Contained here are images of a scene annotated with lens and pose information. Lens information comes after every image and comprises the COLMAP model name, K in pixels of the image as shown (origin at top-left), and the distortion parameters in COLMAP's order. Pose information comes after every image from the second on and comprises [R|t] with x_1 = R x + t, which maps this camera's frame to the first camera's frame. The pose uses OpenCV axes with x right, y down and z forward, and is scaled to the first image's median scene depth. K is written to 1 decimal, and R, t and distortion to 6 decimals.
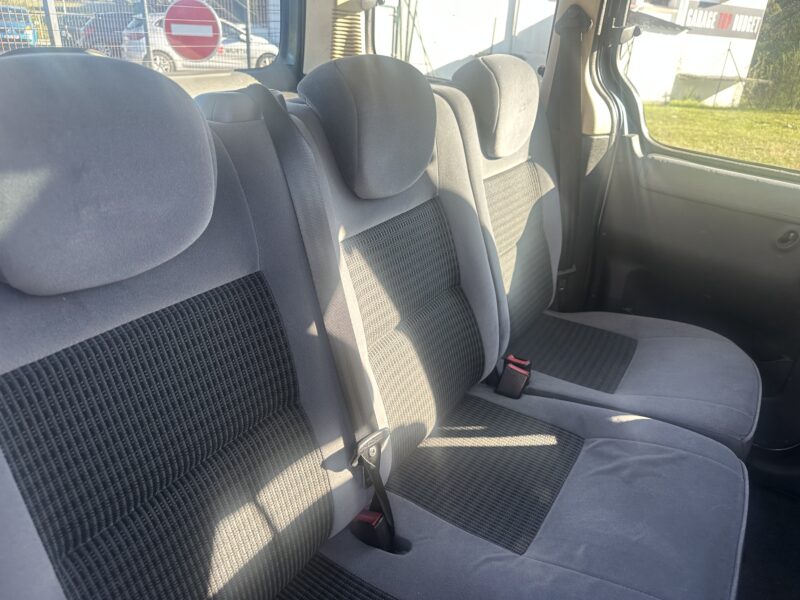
lens RADIAL K [[595.3, 0, 400.0], [0, 595.3, 300.0], [0, 0, 1]] dist [0.001208, -0.009019]
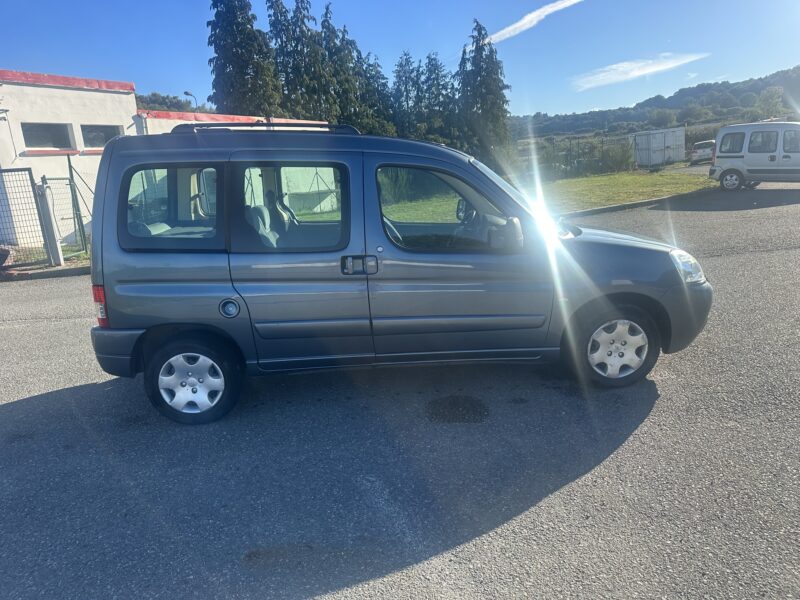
lens RADIAL K [[595.3, 0, 400.0], [0, 595.3, 300.0], [0, 0, 1]] dist [0.001208, -0.009019]
pose [[0.817962, -0.231111, 0.526807, -0.105796], [0.331076, 0.938015, -0.102546, 0.073712], [-0.470454, 0.258292, 0.843776, -0.214775]]
